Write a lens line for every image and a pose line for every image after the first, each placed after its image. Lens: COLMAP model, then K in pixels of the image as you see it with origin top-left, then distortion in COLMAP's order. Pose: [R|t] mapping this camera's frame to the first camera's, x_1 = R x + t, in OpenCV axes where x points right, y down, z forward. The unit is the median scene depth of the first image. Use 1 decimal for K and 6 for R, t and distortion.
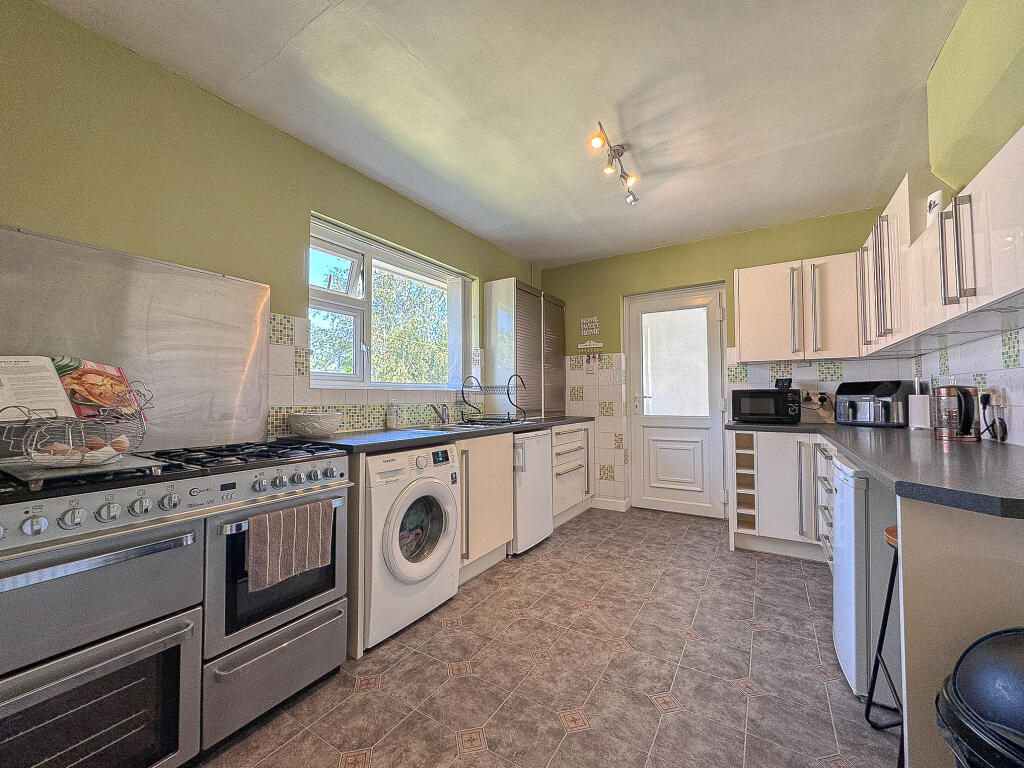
lens RADIAL K [[409.5, 0, 512.0], [0, 409.5, 384.0], [0, 0, 1]] dist [0.000690, 0.000038]
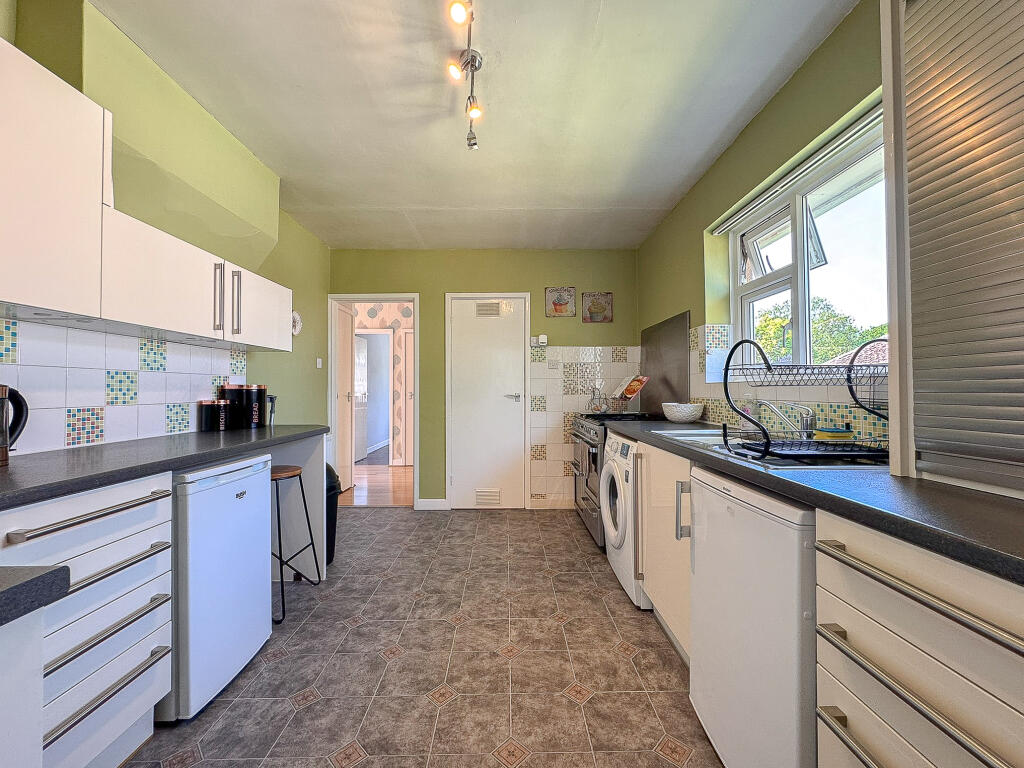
lens RADIAL K [[409.5, 0, 512.0], [0, 409.5, 384.0], [0, 0, 1]] dist [0.000690, 0.000038]
pose [[-0.840551, 0.000491, -0.541733, 0.653962], [0.024963, 0.998972, -0.037826, 0.047318], [0.541158, -0.045318, -0.839699, 1.805187]]
